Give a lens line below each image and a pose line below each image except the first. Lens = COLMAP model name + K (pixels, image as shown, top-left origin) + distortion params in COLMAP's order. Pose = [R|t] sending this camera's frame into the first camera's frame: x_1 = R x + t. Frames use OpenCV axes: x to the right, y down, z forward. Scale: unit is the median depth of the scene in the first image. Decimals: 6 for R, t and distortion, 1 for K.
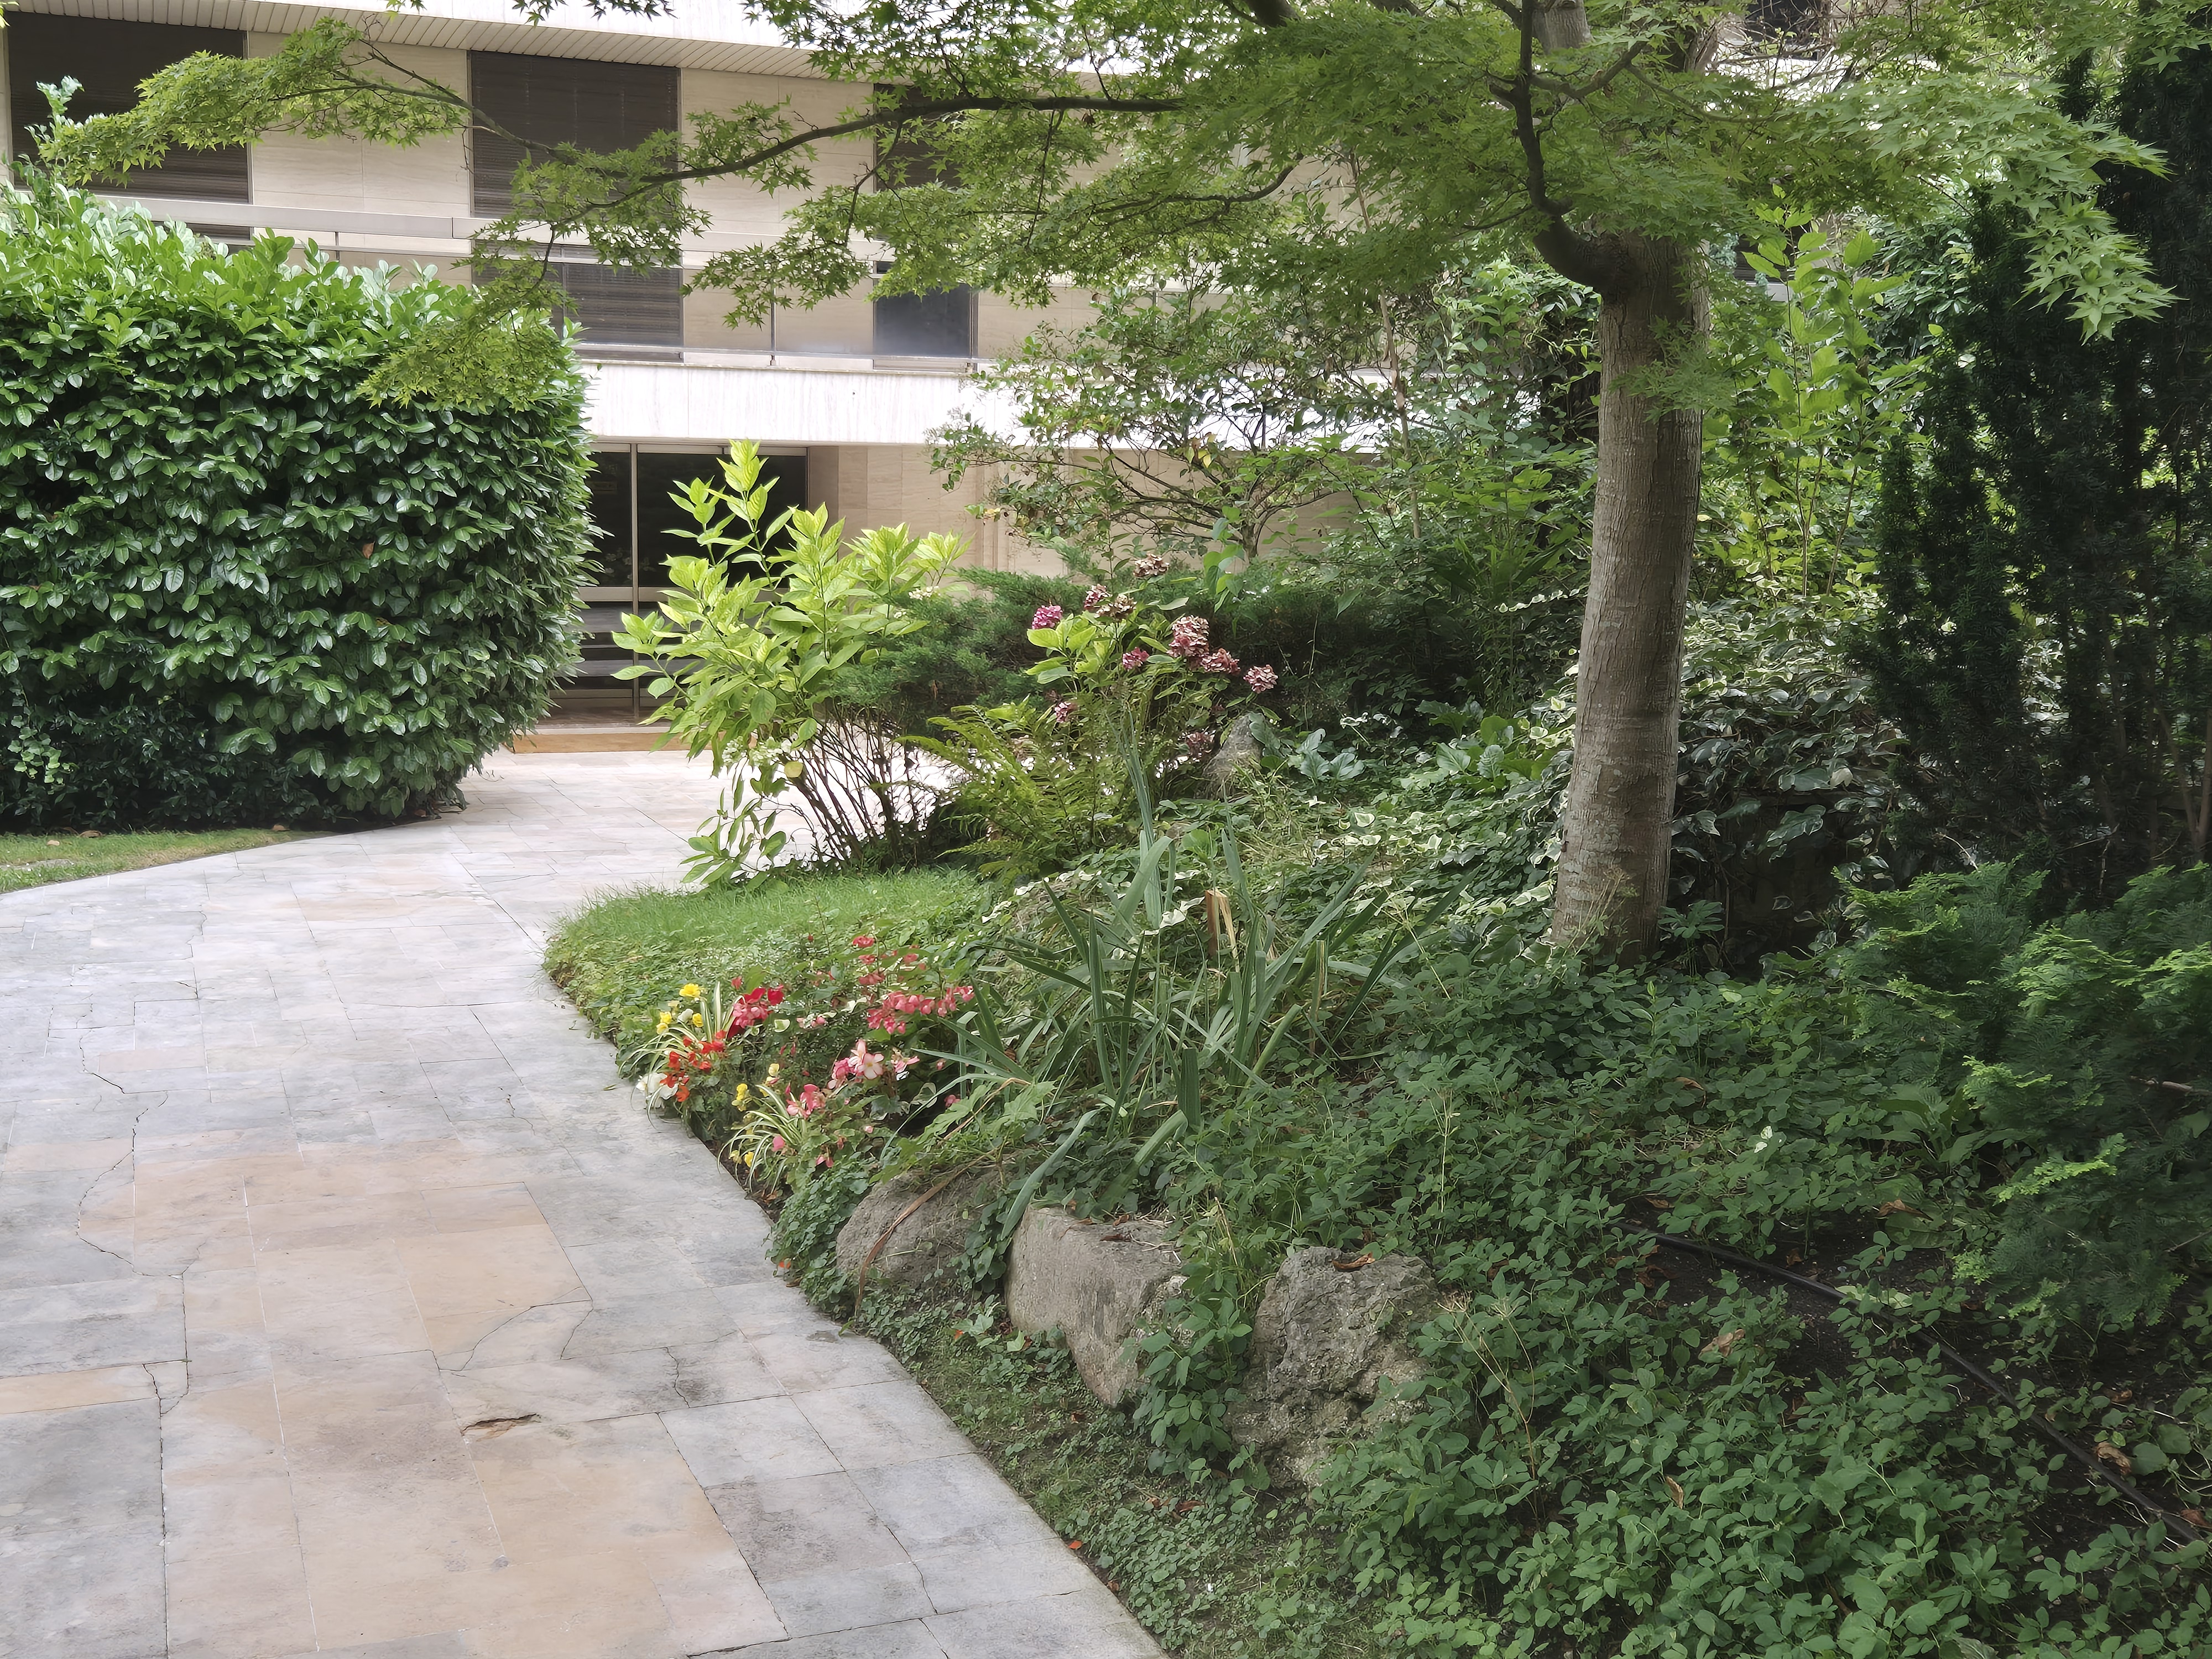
lens RADIAL K [[2446.5, 0, 1106.0], [0, 2446.5, 829.5], [0, 0, 1]] dist [0.115558, -0.018464]
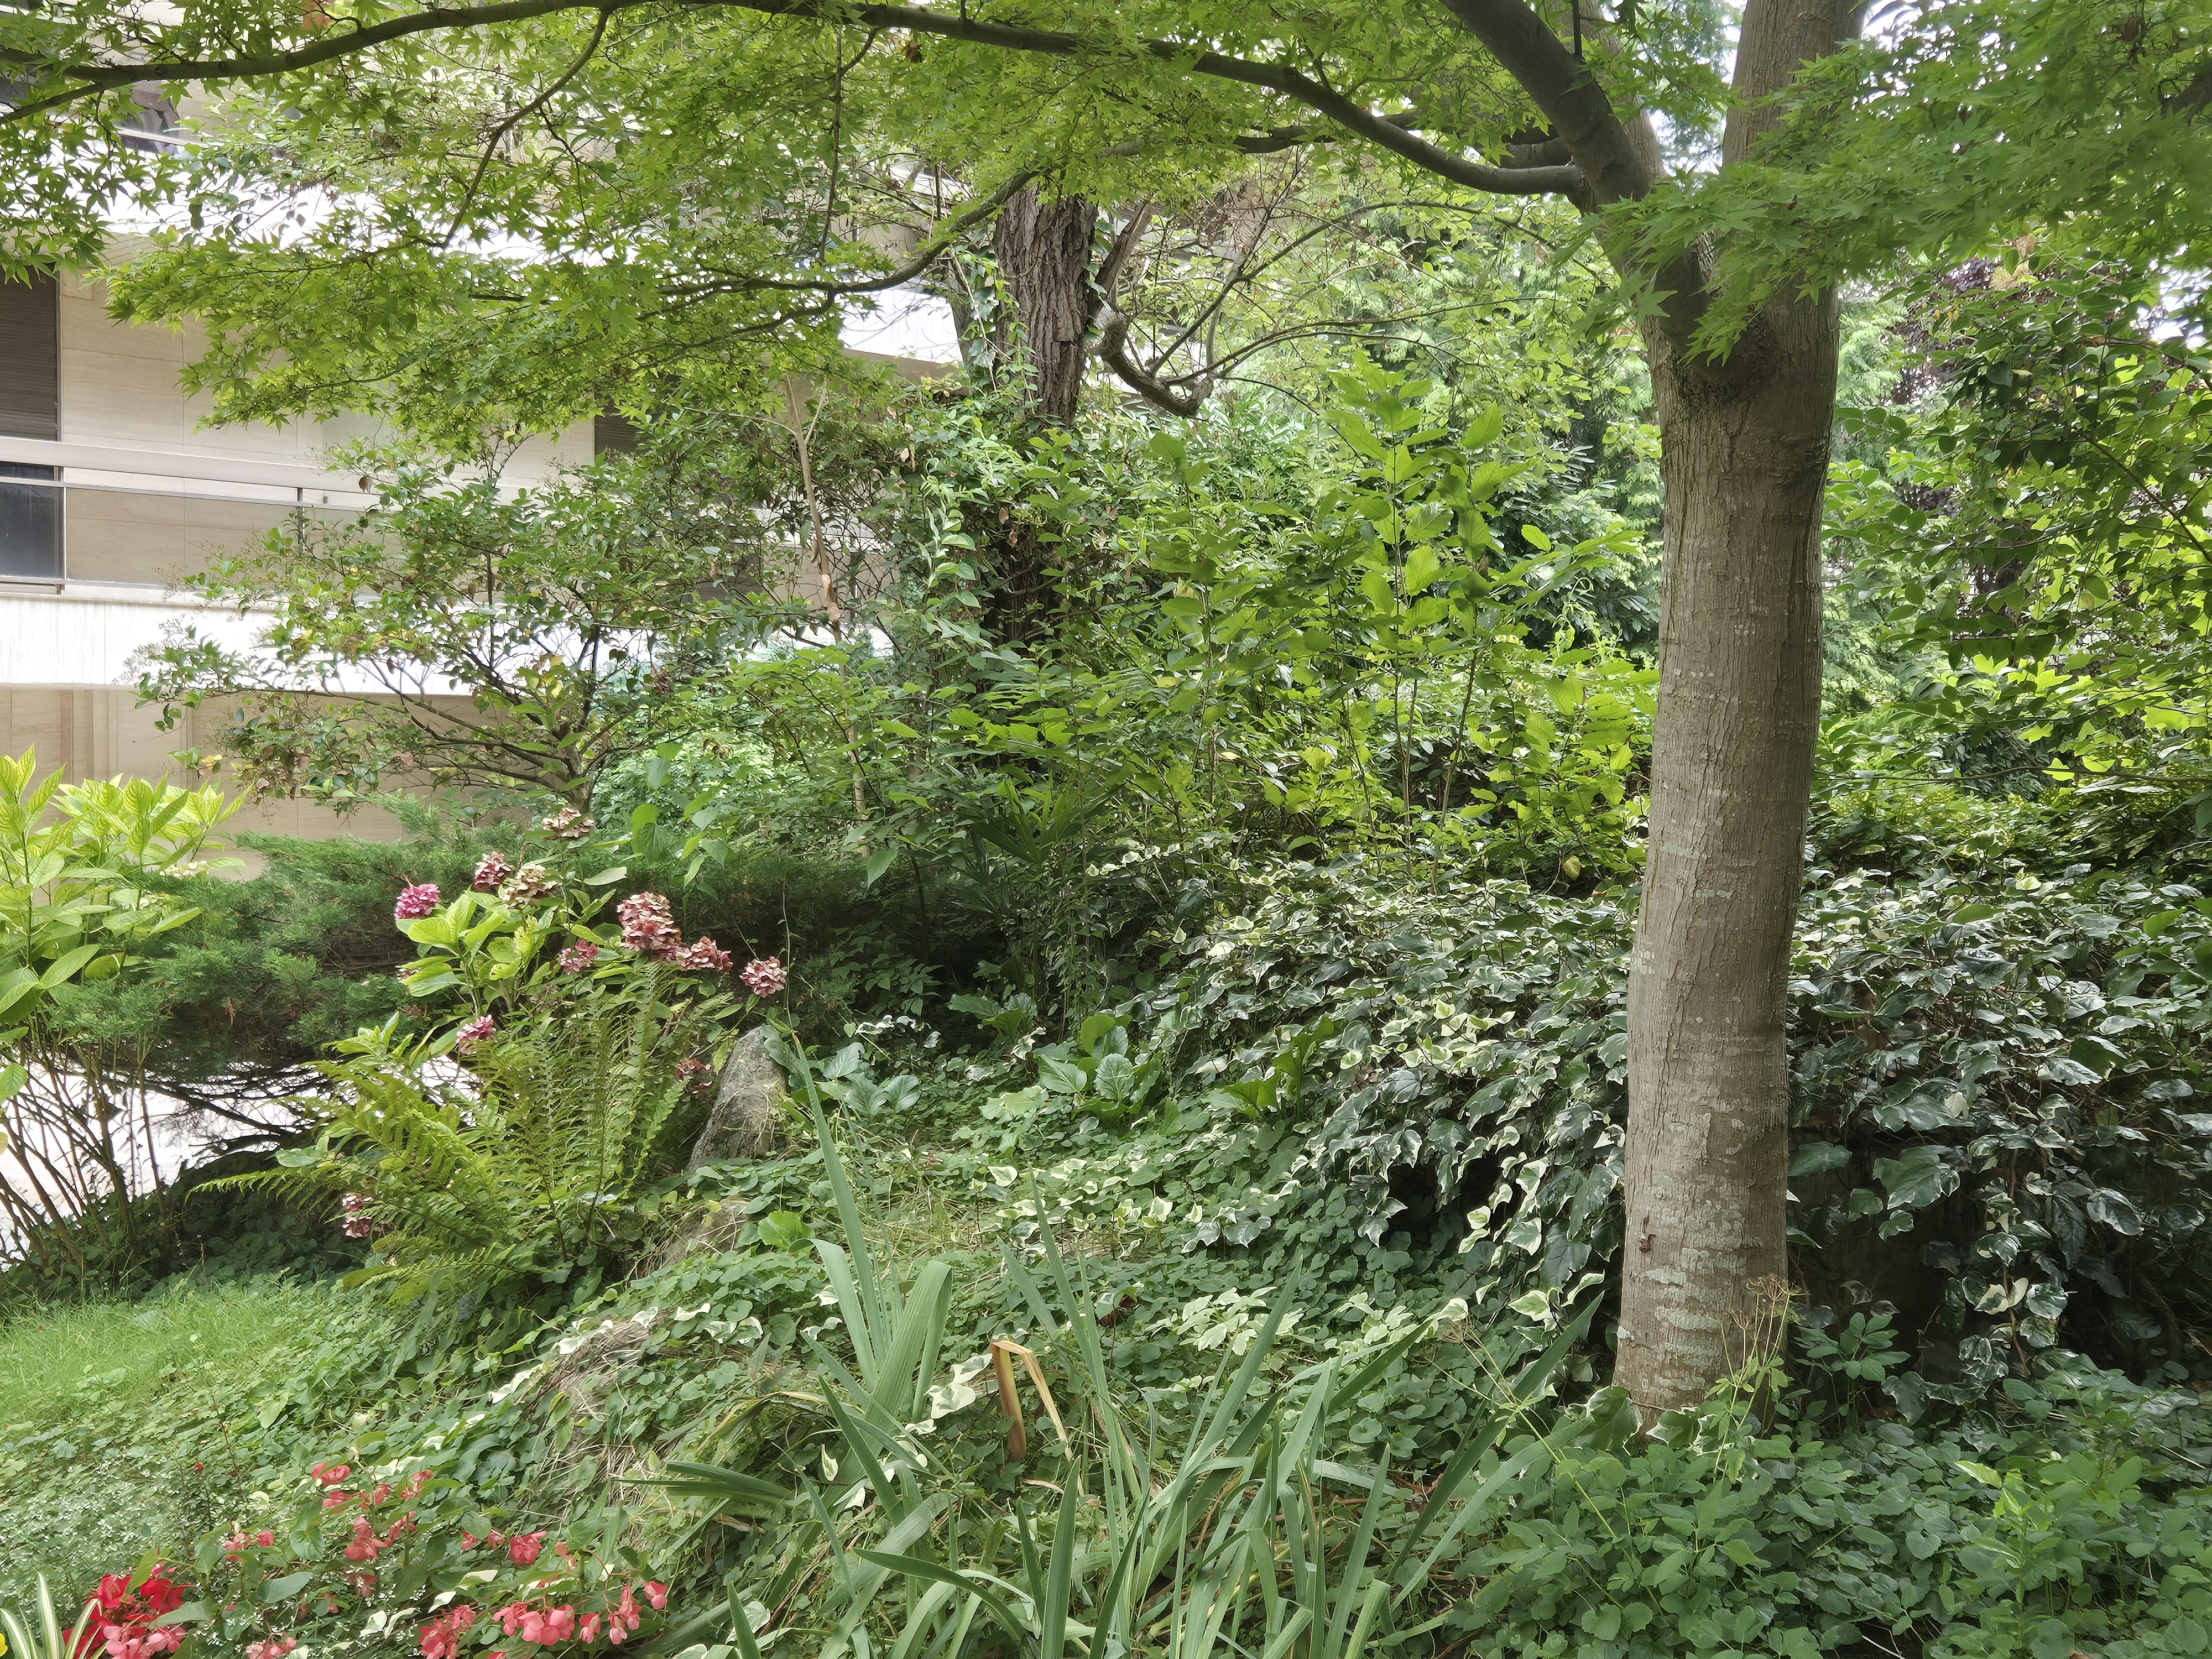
lens RADIAL K [[2446.5, 0, 1106.0], [0, 2446.5, 829.5], [0, 0, 1]] dist [0.115558, -0.018464]
pose [[0.924089, -0.021491, 0.381573, -0.115091], [0.061359, 0.993808, -0.092627, -0.030702], [-0.377220, 0.109008, 0.919686, 0.285320]]
